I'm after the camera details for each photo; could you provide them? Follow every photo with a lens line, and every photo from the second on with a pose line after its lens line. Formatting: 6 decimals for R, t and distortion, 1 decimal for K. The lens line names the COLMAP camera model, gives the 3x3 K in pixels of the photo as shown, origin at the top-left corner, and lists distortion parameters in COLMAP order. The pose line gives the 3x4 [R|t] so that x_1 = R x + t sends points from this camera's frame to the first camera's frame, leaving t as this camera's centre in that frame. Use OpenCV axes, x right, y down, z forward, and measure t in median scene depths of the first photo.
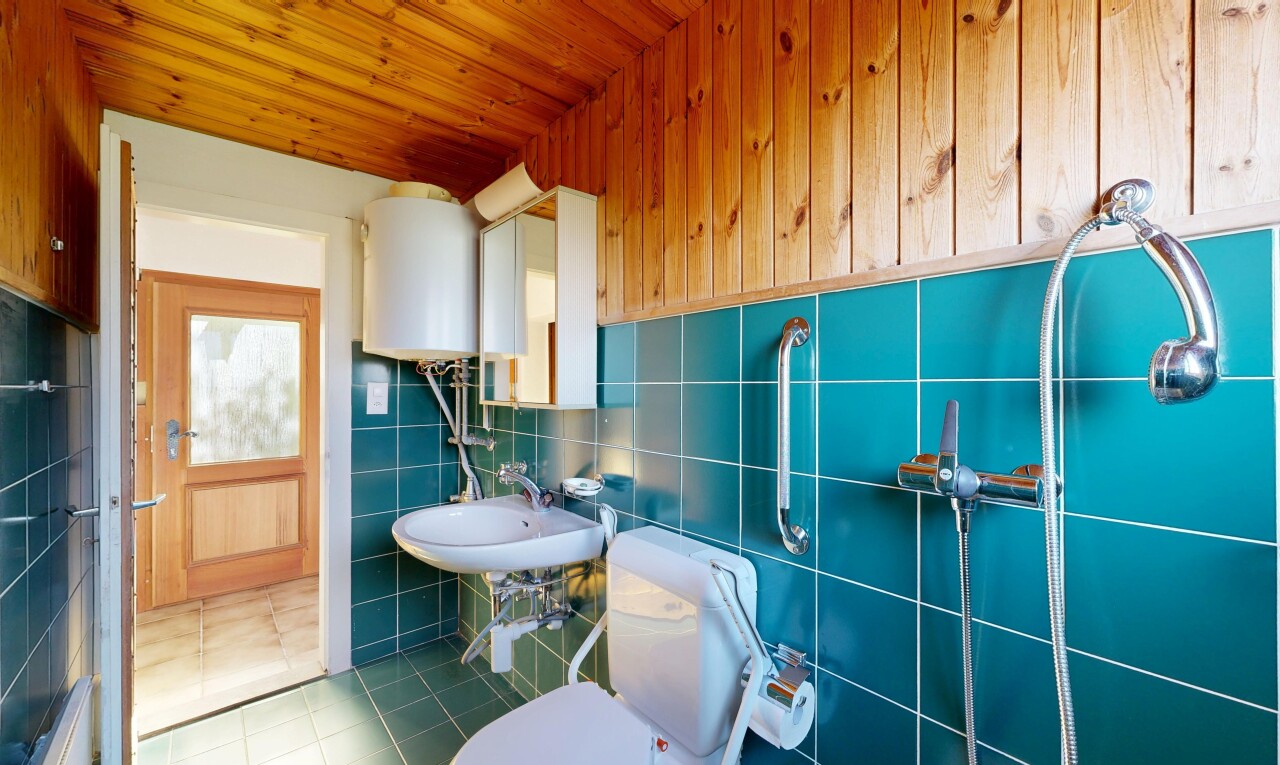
lens RADIAL K [[498.7, 0, 638.7], [0, 498.7, 384.0], [0, 0, 1]] dist [-0.000009, -0.000011]
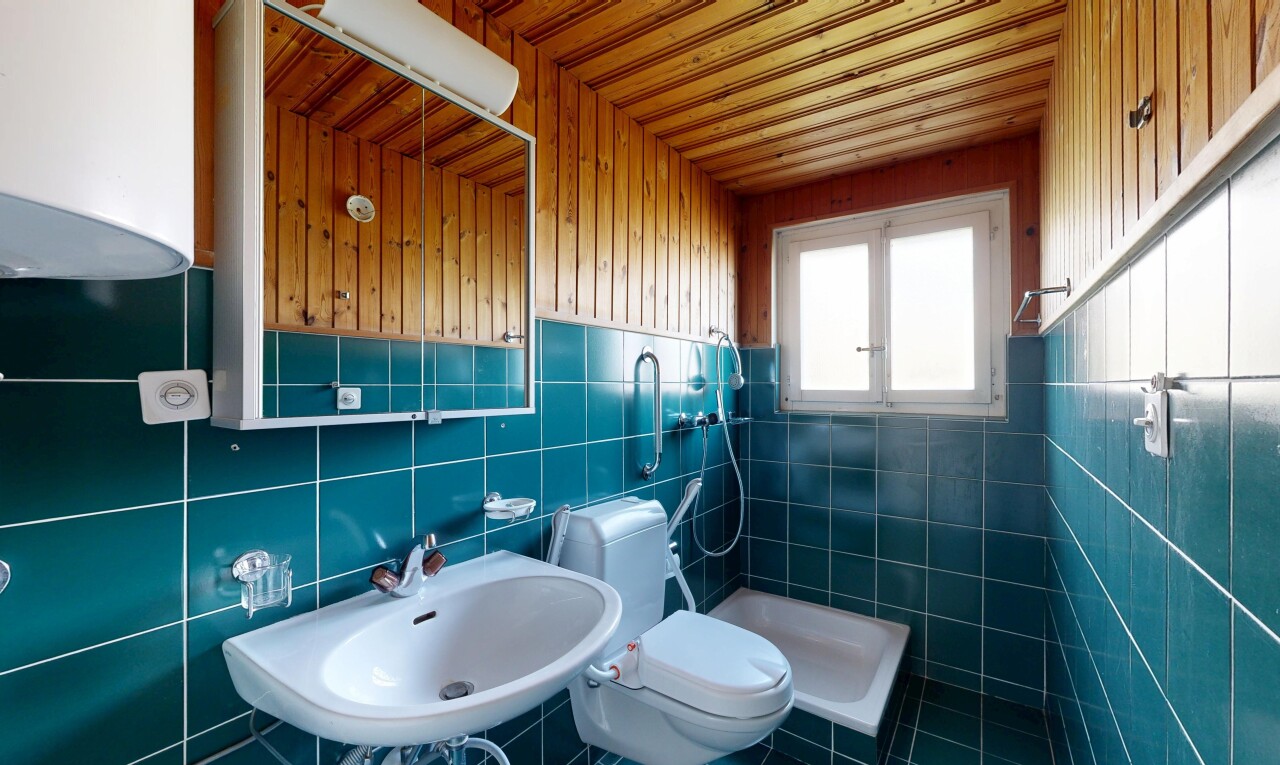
lens RADIAL K [[498.7, 0, 638.7], [0, 498.7, 384.0], [0, 0, 1]] dist [-0.000009, -0.000011]
pose [[0.985113, 0.005112, 0.171835, -0.013698], [-0.005385, 0.999985, 0.001125, 0.000885], [-0.171826, -0.002034, 0.985125, -0.270542]]
